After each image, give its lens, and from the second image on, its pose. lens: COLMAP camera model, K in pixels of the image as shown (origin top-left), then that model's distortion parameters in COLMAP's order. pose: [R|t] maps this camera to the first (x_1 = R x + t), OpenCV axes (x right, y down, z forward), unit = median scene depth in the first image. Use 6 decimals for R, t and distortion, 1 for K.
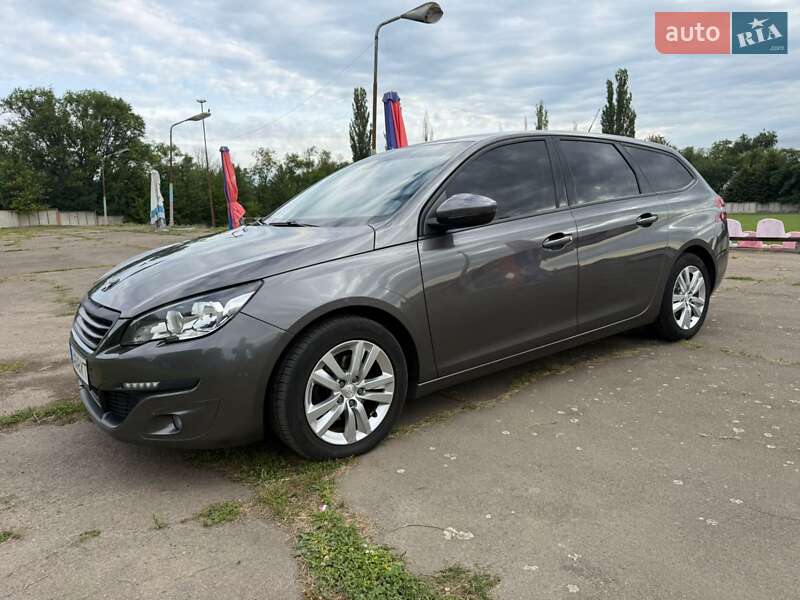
lens RADIAL K [[569.3, 0, 404.5], [0, 569.3, 297.6], [0, 0, 1]] dist [0.030430, -0.036249]
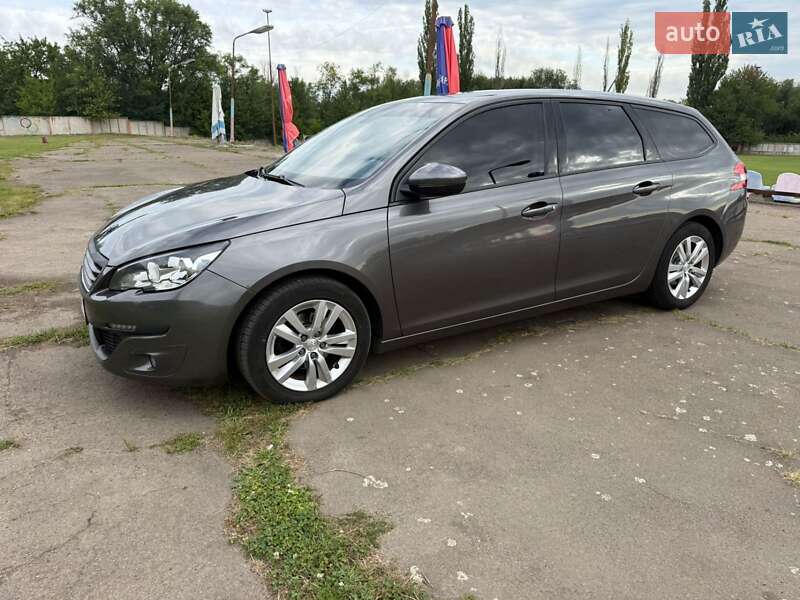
lens RADIAL K [[569.3, 0, 406.4], [0, 569.3, 296.0], [0, 0, 1]] dist [0.030430, -0.036249]
pose [[0.992997, 0.075772, -0.090640, 0.155764], [-0.063645, 0.989481, 0.129914, -0.072261], [0.099531, -0.123235, 0.987374, -0.047576]]
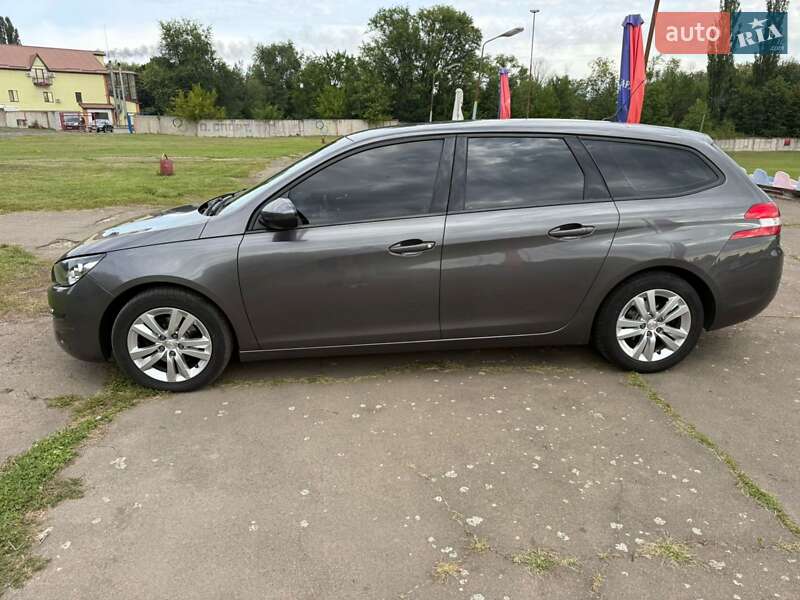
lens RADIAL K [[569.3, 0, 401.6], [0, 569.3, 297.3], [0, 0, 1]] dist [0.030430, -0.036249]
pose [[0.843396, 0.195070, -0.500630, 0.878697], [-0.121009, 0.976789, 0.176746, -0.212170], [0.523488, -0.088486, 0.847426, 0.144279]]
